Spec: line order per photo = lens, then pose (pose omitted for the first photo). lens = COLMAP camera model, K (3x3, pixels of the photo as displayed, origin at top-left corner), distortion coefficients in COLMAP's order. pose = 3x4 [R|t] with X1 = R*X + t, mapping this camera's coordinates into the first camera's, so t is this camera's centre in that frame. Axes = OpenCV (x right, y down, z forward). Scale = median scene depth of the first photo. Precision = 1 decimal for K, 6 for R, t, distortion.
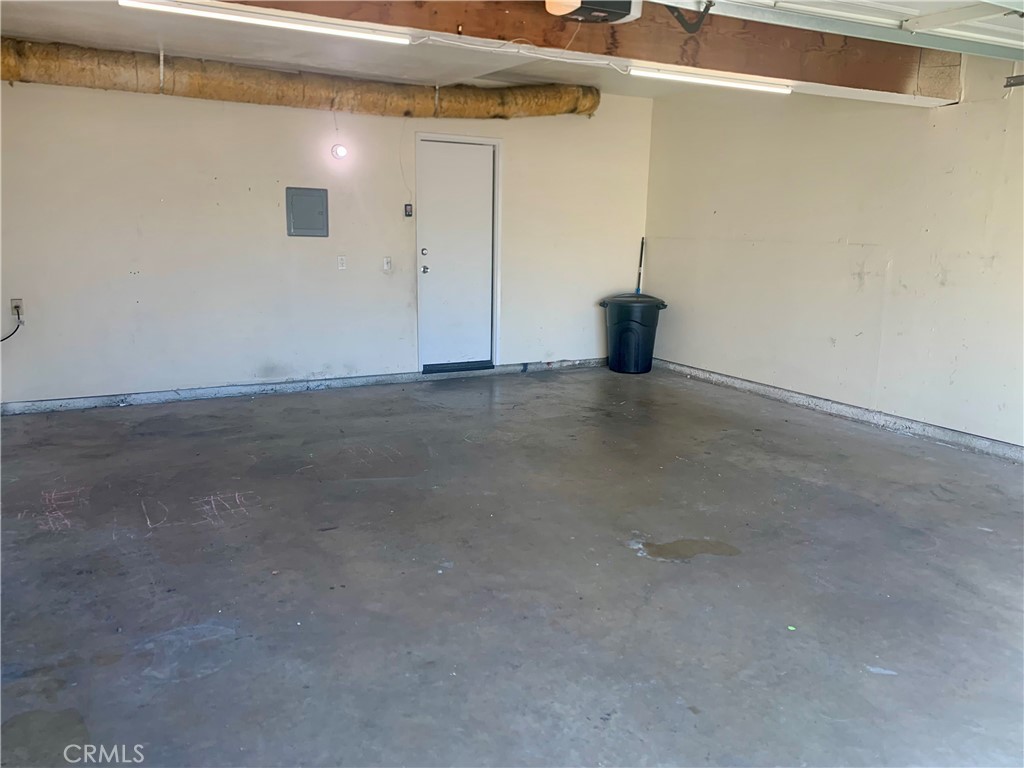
lens RADIAL K [[795.1, 0, 511.8], [0, 795.1, 384.8], [0, 0, 1]] dist [0.041498, -0.023585]
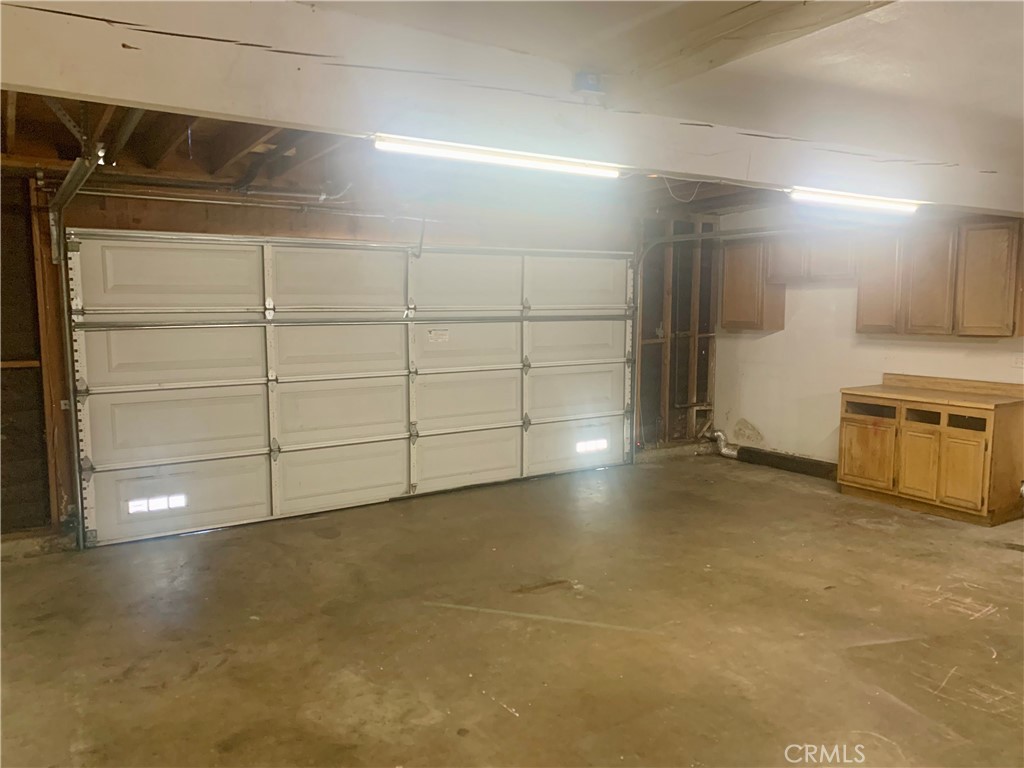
lens RADIAL K [[795.1, 0, 512.1], [0, 795.1, 385.1], [0, 0, 1]] dist [0.041498, -0.023585]
pose [[-0.996569, -0.013070, -0.081731, 0.322068], [-0.036747, 0.954668, 0.295397, -0.413248], [0.074165, 0.297387, -0.951872, 1.833044]]
